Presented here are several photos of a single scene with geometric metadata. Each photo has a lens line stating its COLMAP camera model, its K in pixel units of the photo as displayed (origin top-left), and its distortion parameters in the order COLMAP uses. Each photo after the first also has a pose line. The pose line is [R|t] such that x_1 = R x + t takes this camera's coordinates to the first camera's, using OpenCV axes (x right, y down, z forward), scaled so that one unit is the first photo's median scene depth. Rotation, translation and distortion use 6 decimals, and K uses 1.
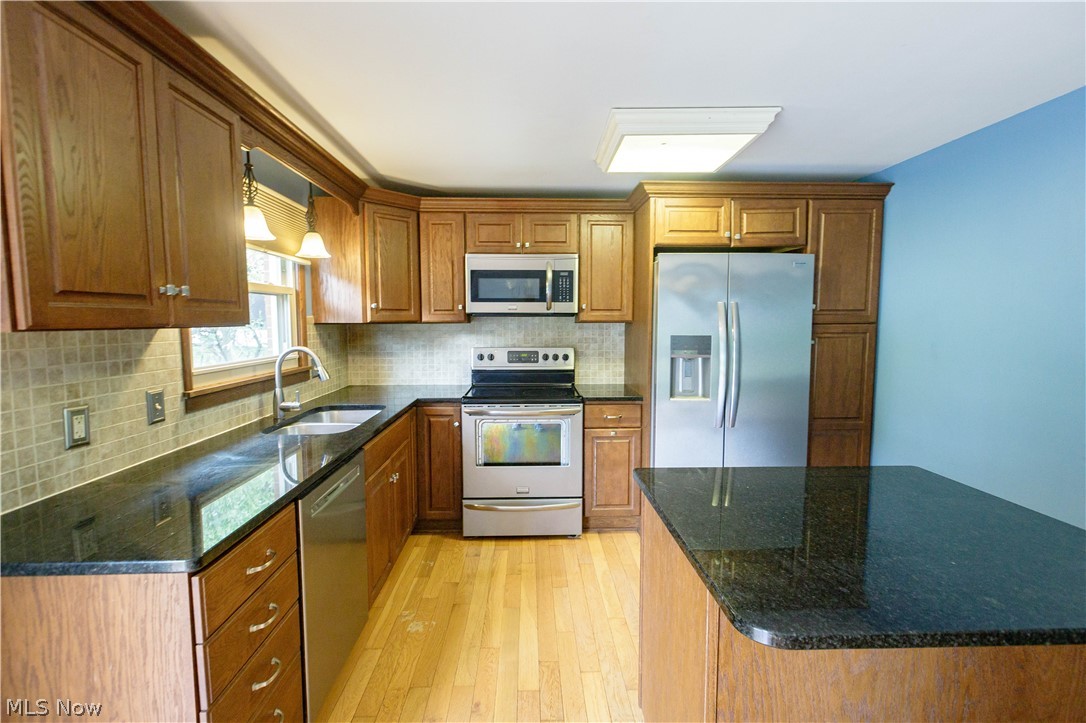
lens RADIAL K [[505.7, 0, 543.0], [0, 505.7, 361.5], [0, 0, 1]] dist [0.006118, -0.000031]
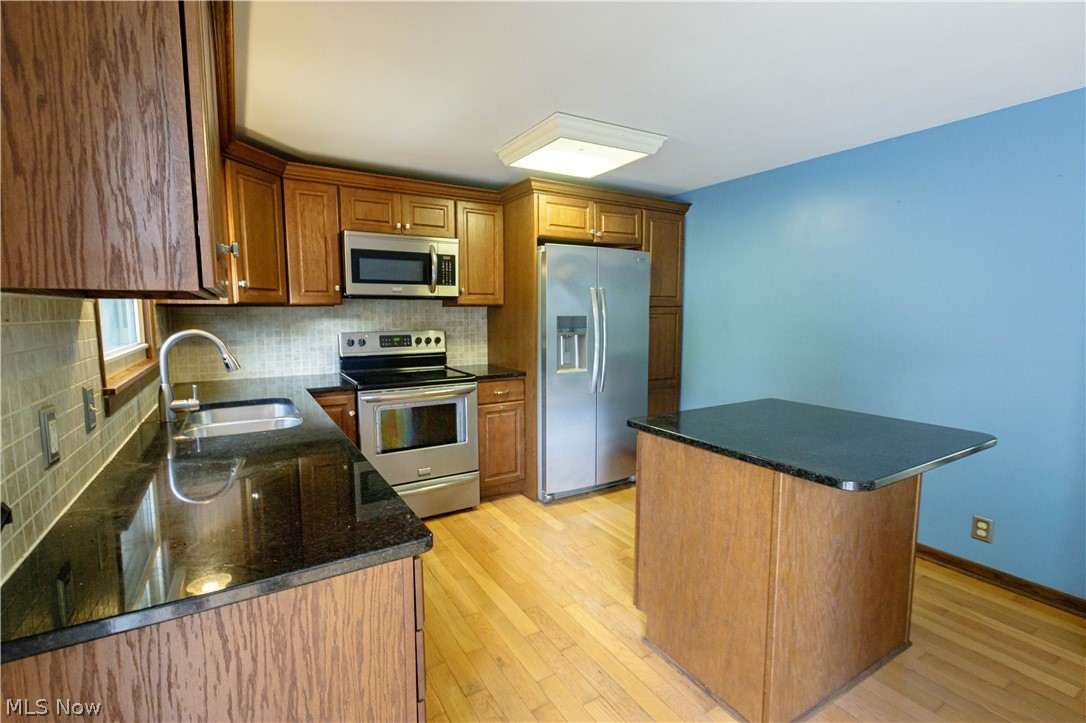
lens RADIAL K [[492.8, 0, 543.0], [0, 492.8, 361.5], [0, 0, 1]] dist [0.007731, 0.000414]
pose [[0.872081, -0.050791, 0.486719, -0.296408], [0.040735, 0.998682, 0.031229, 0.013808], [-0.487663, -0.007408, 0.873000, 0.031963]]
